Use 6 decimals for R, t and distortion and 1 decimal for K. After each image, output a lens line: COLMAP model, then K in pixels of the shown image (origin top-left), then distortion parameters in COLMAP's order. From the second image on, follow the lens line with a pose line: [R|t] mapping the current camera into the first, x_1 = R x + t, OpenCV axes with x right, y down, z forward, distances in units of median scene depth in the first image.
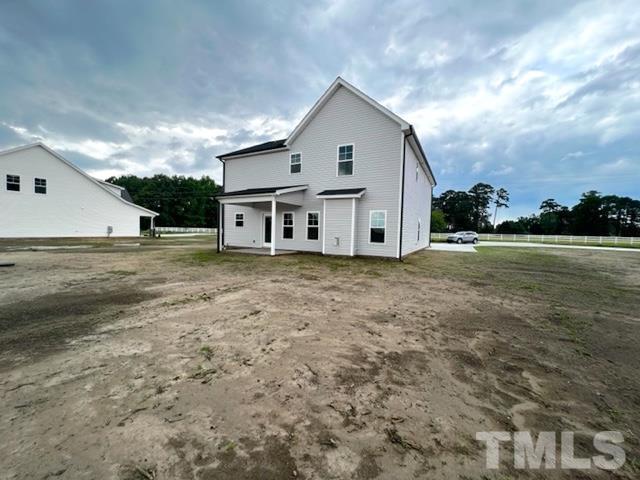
lens RADIAL K [[257.5, 0, 318.3], [0, 257.5, 238.4], [0, 0, 1]] dist [0.000362, -0.000009]
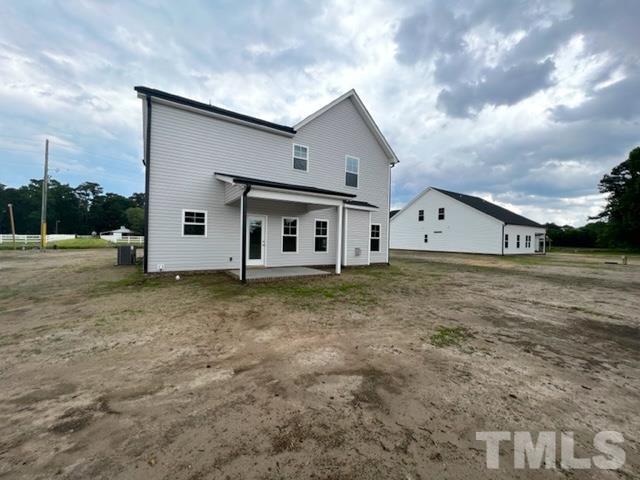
lens RADIAL K [[256.2, 0, 319.0], [0, 256.2, 240.7], [0, 0, 1]] dist [0.000342, -0.000117]
pose [[0.483175, -0.014049, 0.875411, -0.748489], [0.019282, 0.999799, 0.005403, -0.034927], [-0.875311, 0.014270, 0.483349, 0.553015]]
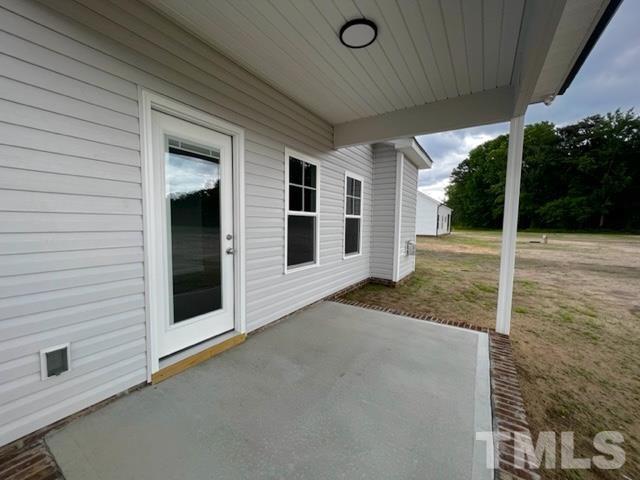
lens RADIAL K [[256.2, 0, 319.0], [0, 256.2, 240.7], [0, 0, 1]] dist [0.000342, -0.000117]
pose [[0.084431, -0.093174, 0.992063, -0.362070], [0.018250, 0.995596, 0.091953, -0.044693], [-0.996262, 0.010342, 0.085759, 0.964369]]
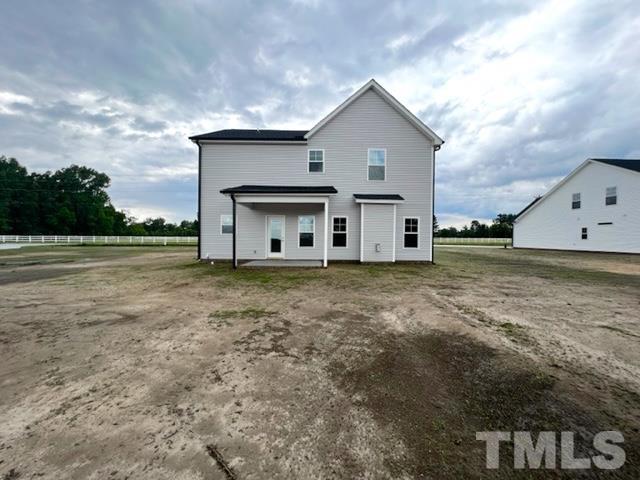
lens RADIAL K [[256.2, 0, 319.0], [0, 256.2, 240.7], [0, 0, 1]] dist [0.000342, -0.000117]
pose [[0.874479, -0.021066, 0.484605, -0.499021], [0.026870, 0.999626, -0.005034, -0.013724], [-0.484318, 0.017423, 0.874718, 0.227001]]
